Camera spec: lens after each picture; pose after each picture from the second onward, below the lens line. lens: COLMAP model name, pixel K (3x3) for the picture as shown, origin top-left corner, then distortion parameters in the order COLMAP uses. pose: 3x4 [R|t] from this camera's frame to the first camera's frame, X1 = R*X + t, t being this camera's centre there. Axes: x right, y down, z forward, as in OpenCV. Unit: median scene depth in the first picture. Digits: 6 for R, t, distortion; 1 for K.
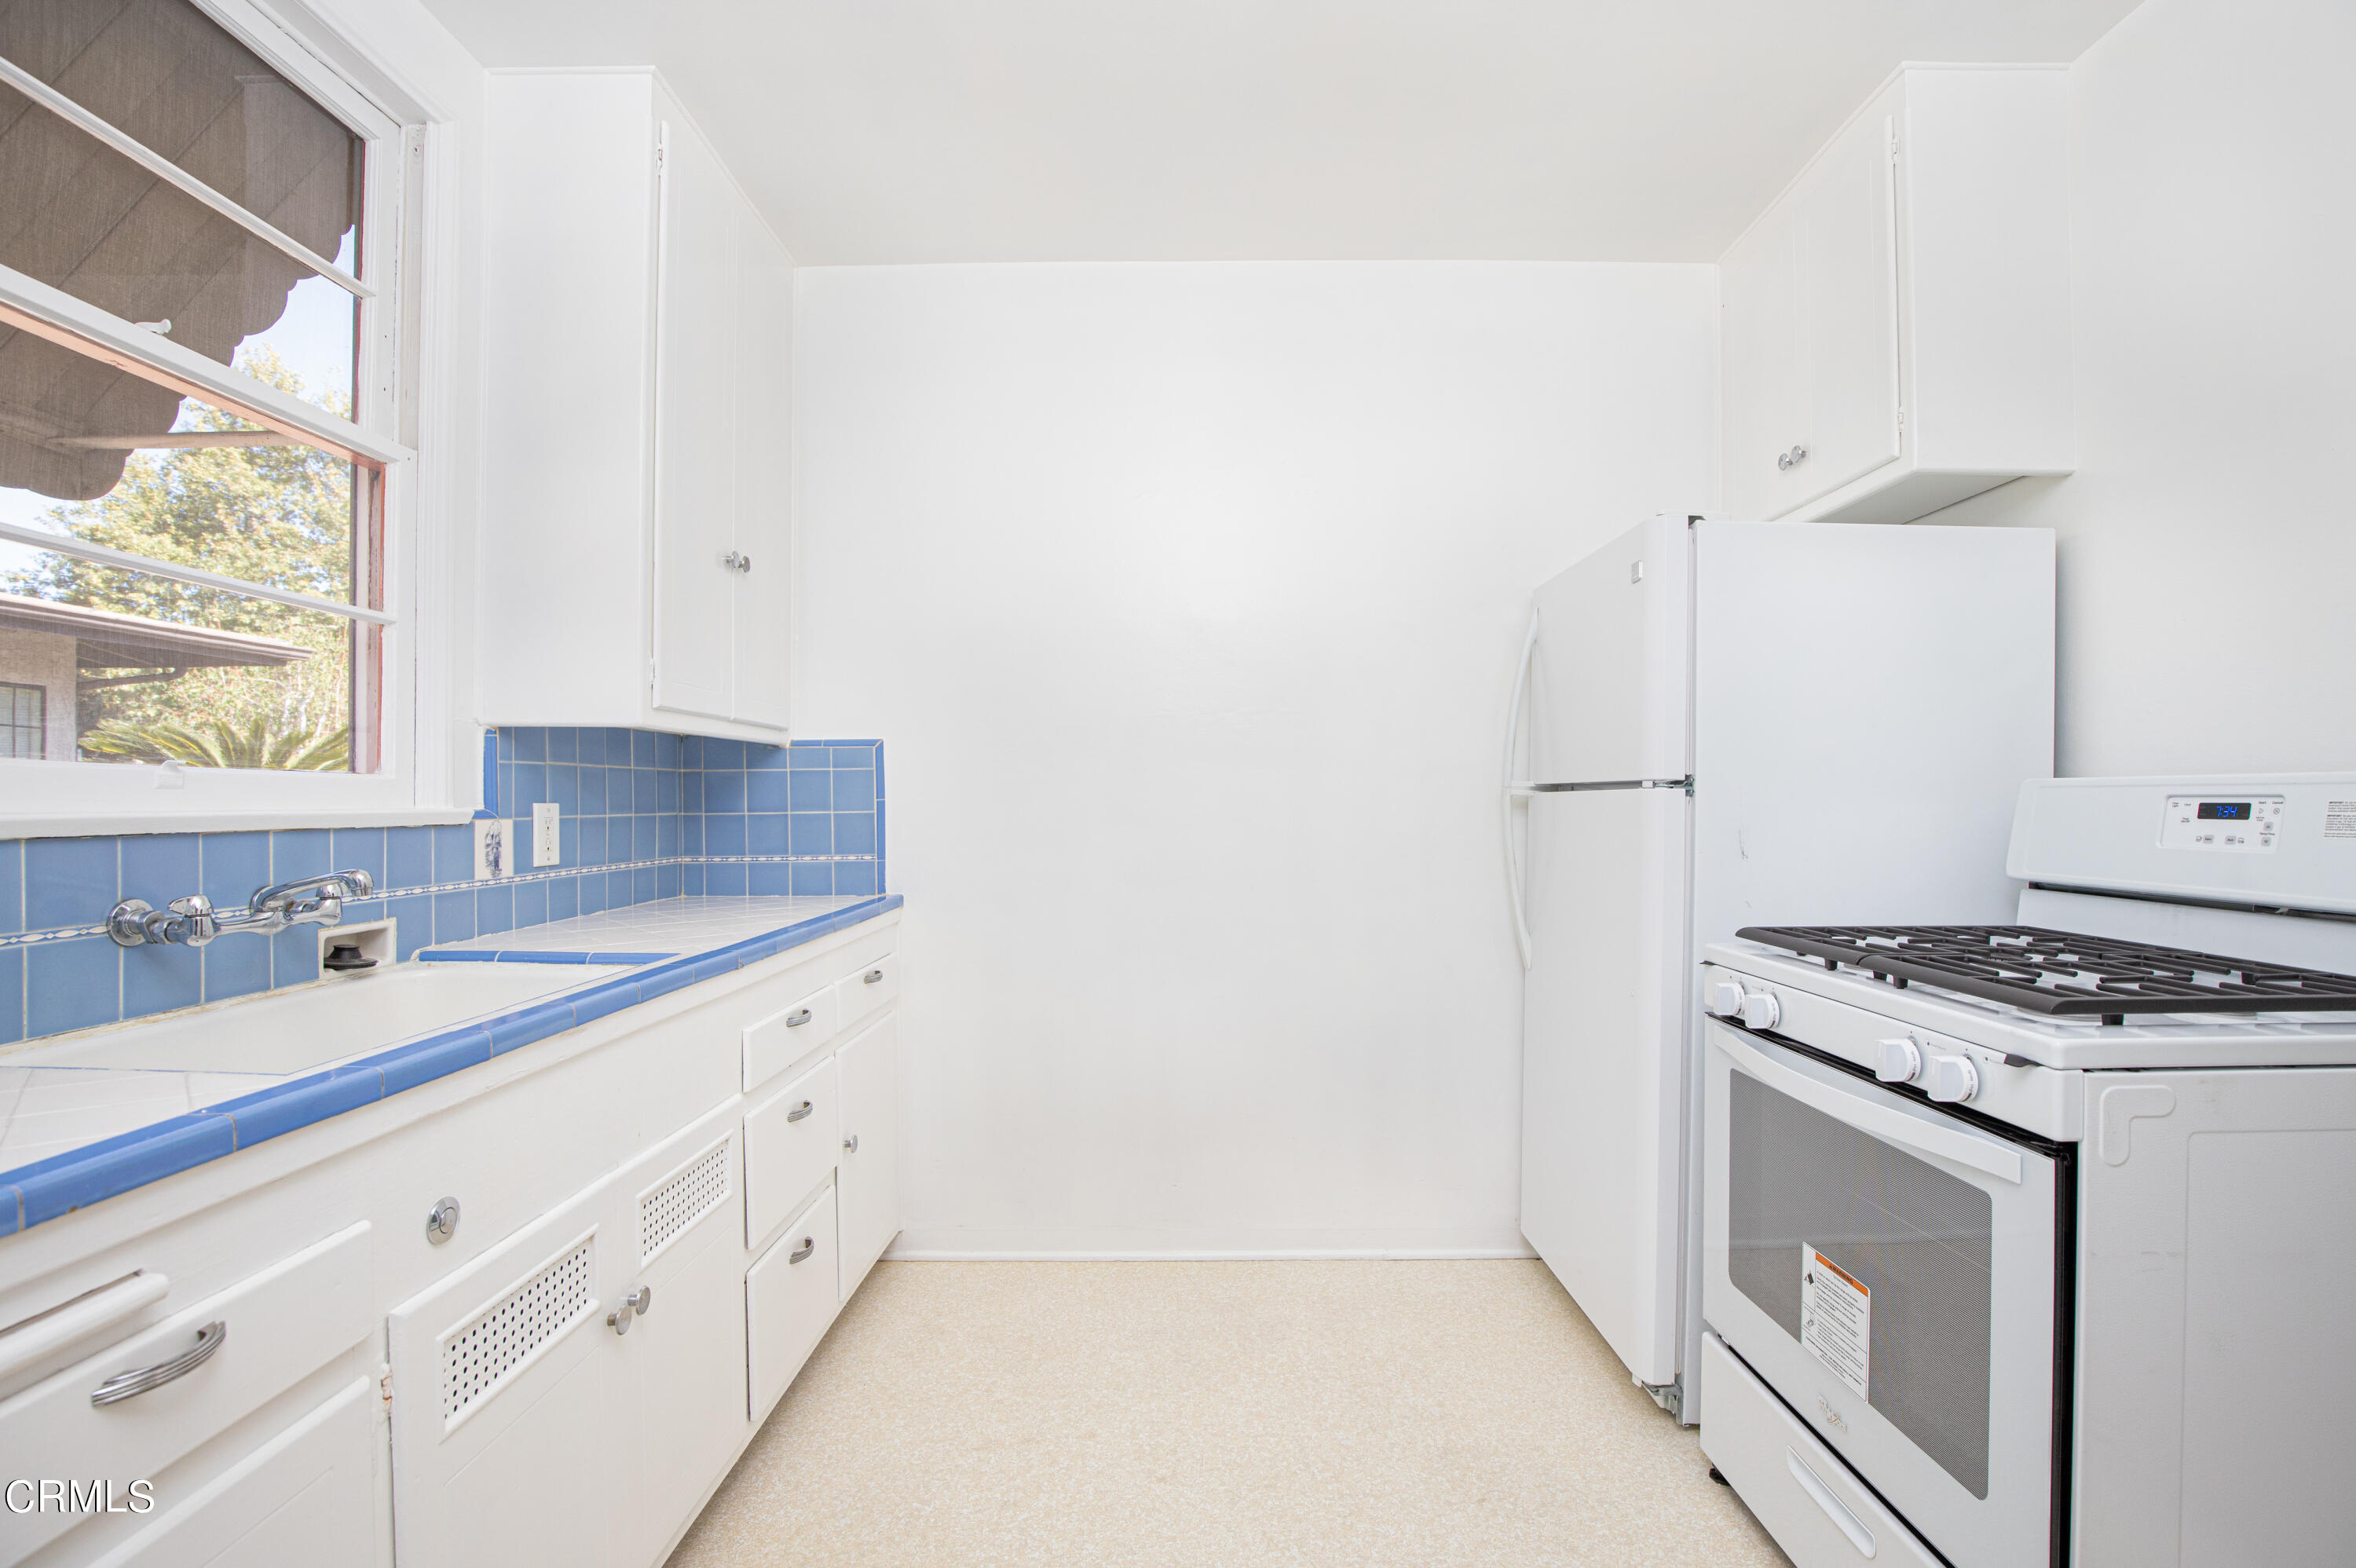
lens RADIAL K [[1077.5, 0, 1217.9], [0, 1077.5, 792.3], [0, 0, 1]] dist [-0.028091, 0.003596]
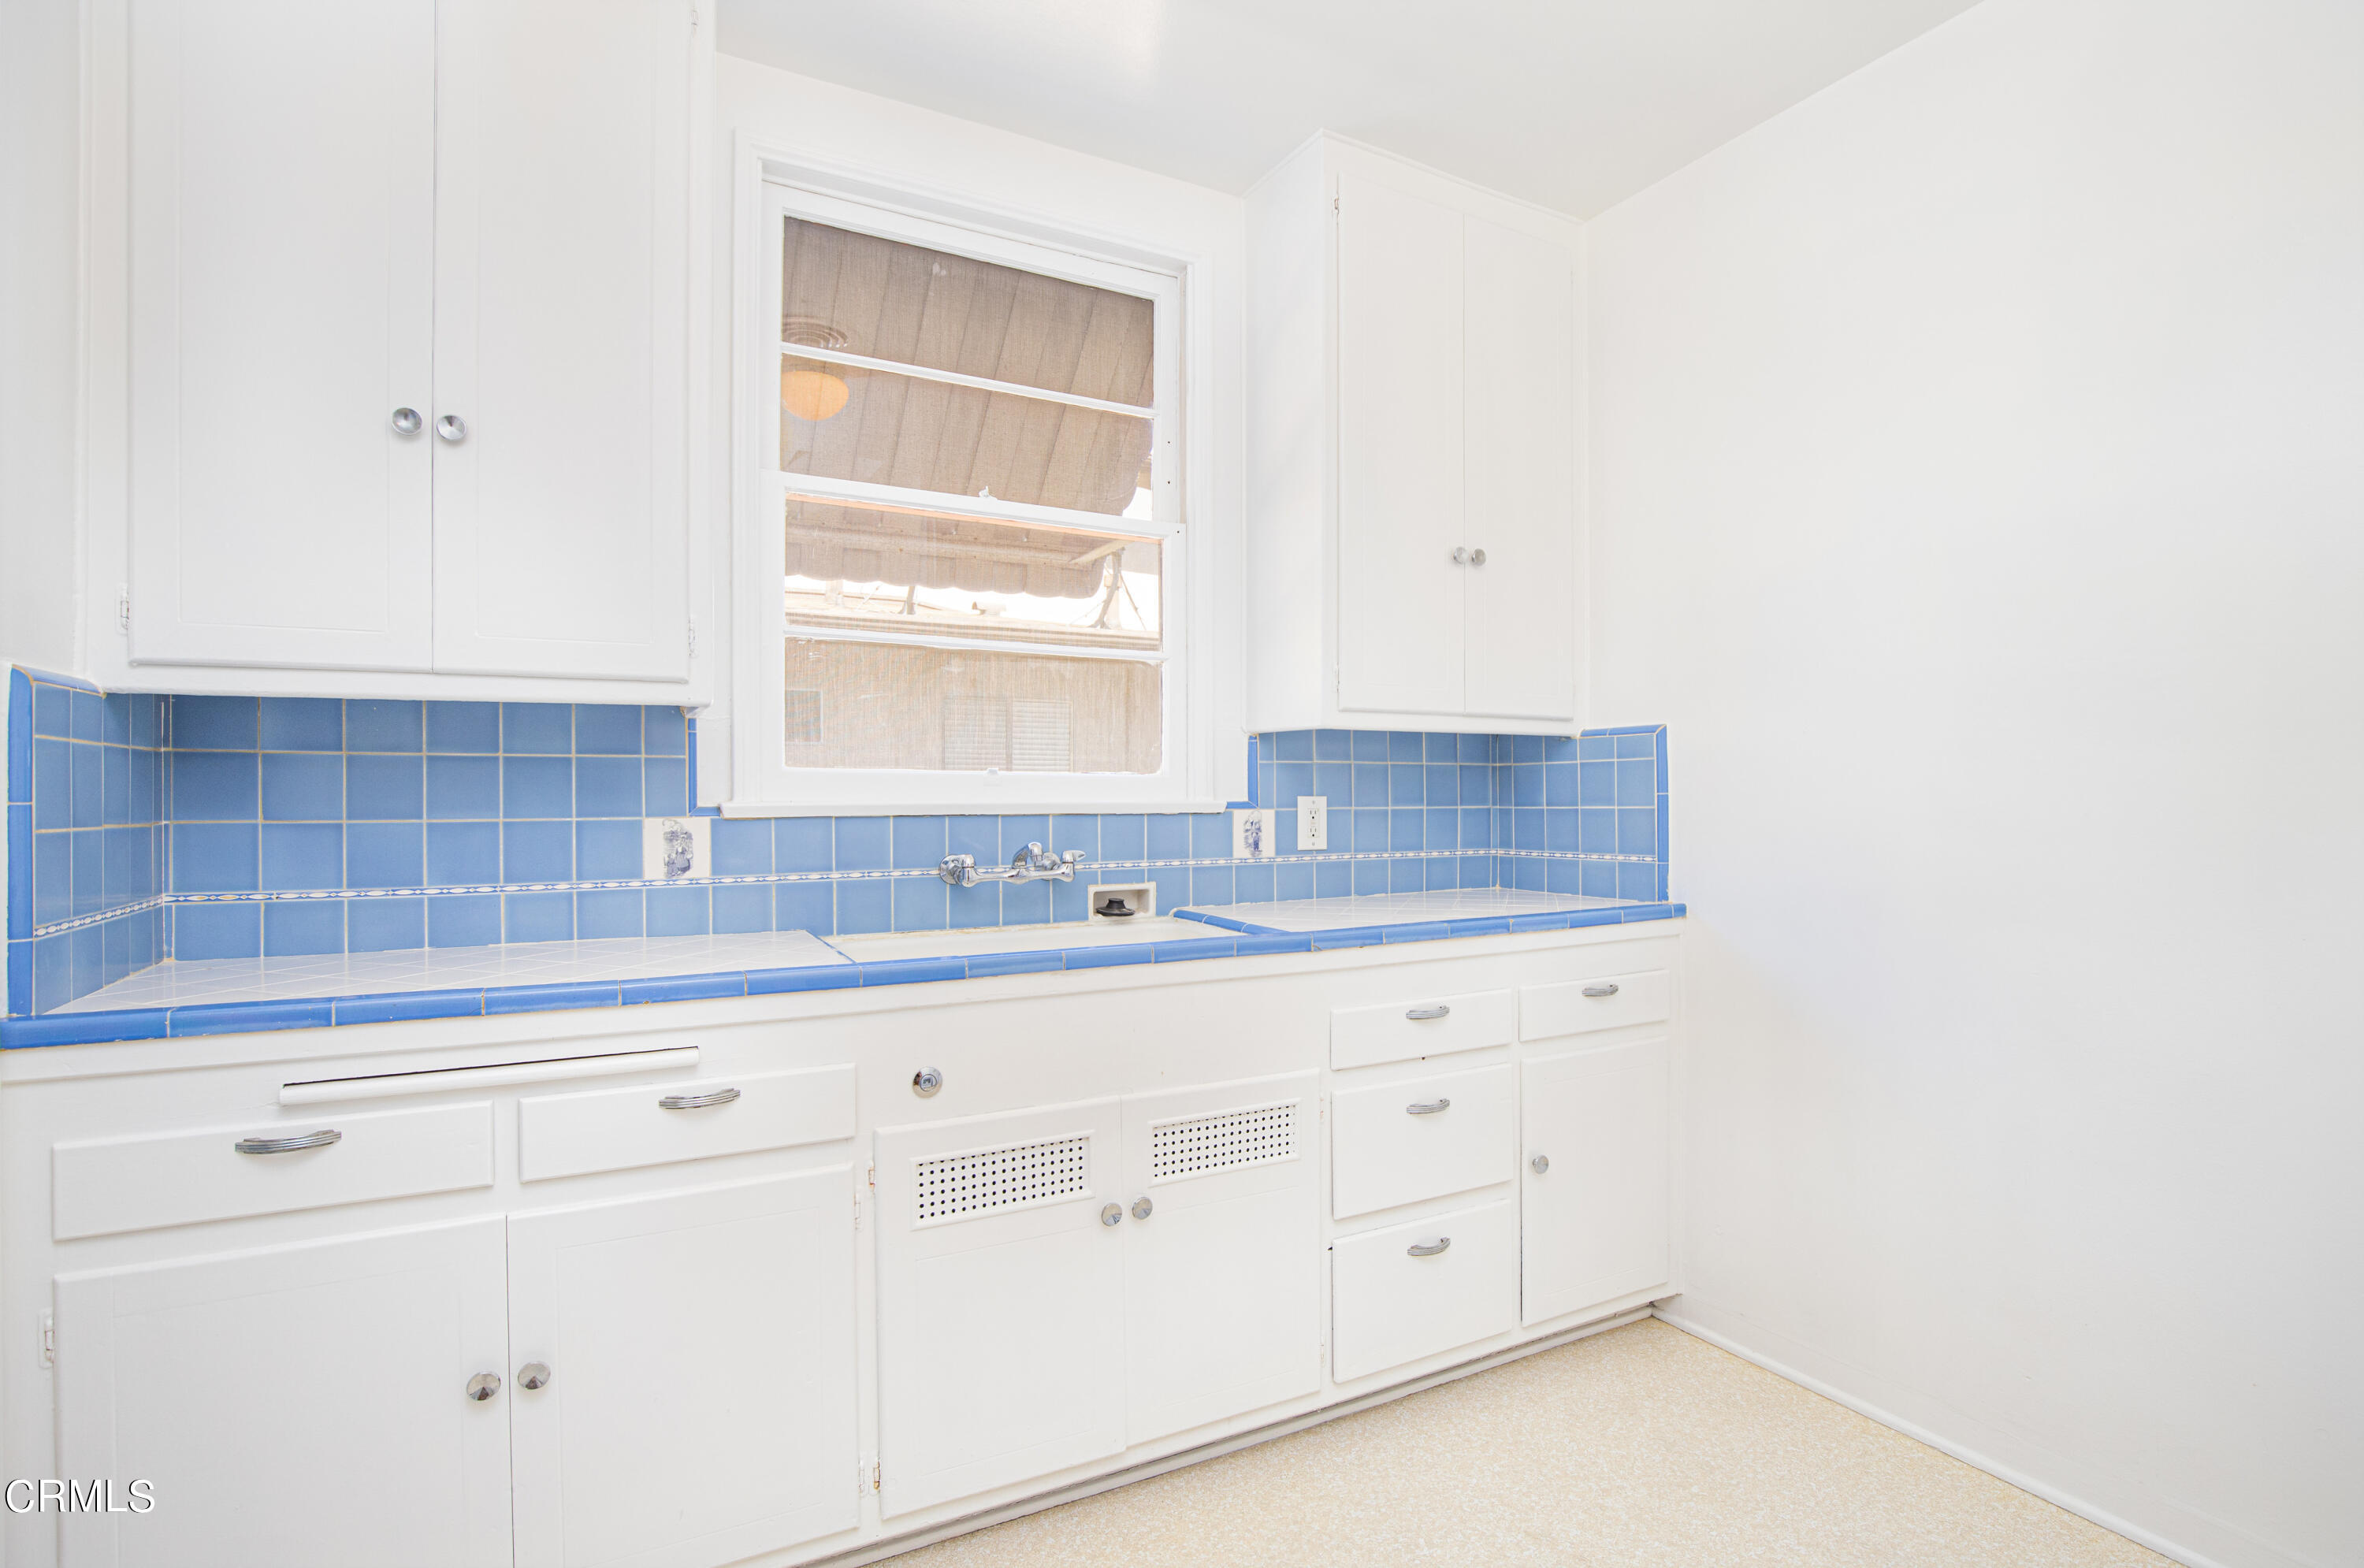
lens RADIAL K [[1167.3, 0, 1222.0], [0, 1167.3, 795.9], [0, 0, 1]] dist [-0.027227, 0.003484]
pose [[0.487002, 0.001206, -0.873400, 0.496962], [0.005770, 0.999973, 0.004598, 0.003914], [0.873382, -0.007279, 0.486982, 0.334568]]
